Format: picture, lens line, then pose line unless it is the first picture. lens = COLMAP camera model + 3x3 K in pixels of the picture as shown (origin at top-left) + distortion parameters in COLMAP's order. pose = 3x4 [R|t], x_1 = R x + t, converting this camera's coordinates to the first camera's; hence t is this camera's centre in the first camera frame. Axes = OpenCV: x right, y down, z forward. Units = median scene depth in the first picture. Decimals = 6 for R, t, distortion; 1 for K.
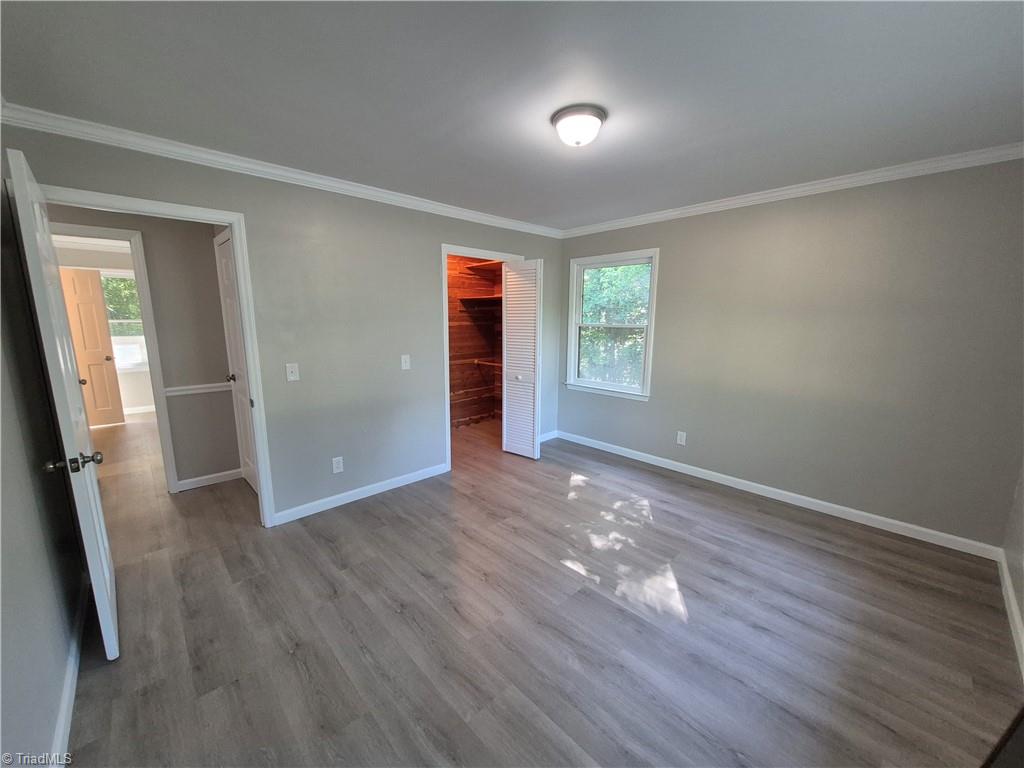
lens RADIAL K [[401.9, 0, 510.9], [0, 401.9, 383.9], [0, 0, 1]] dist [0.006505, -0.001587]
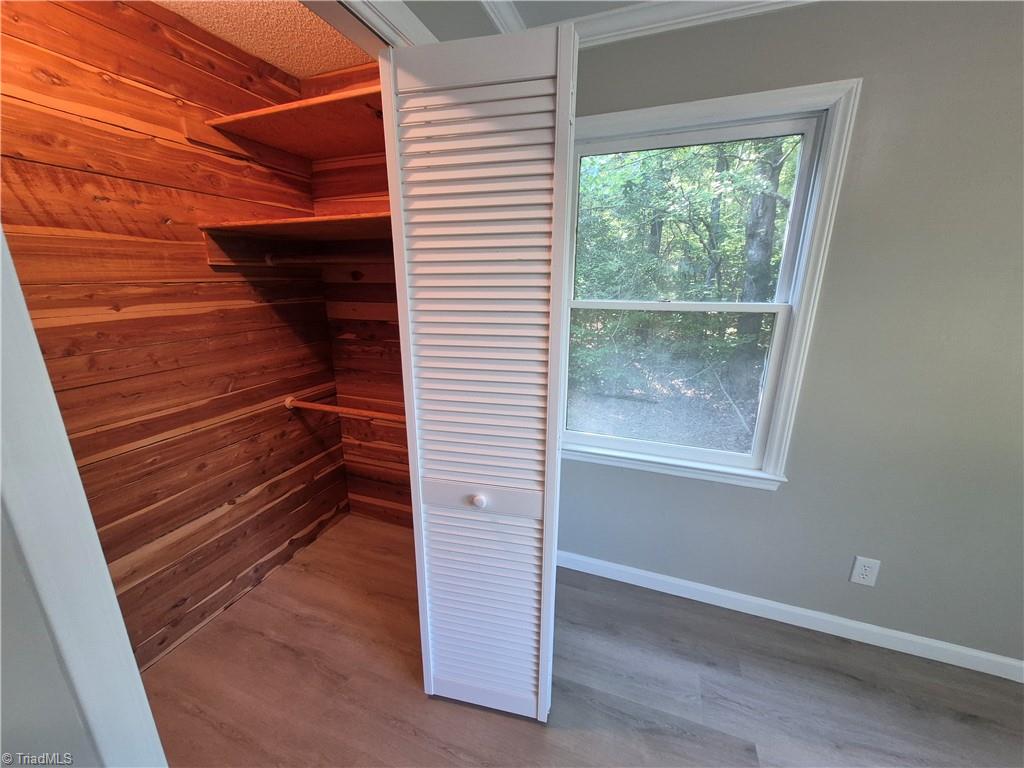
lens RADIAL K [[401.9, 0, 505.9], [0, 401.9, 390.2], [0, 0, 1]] dist [0.006505, -0.001587]
pose [[0.902626, -0.119435, 0.413523, -0.058988], [0.075347, 0.989740, 0.121395, -0.102417], [-0.423779, -0.078417, 0.902365, 0.583890]]
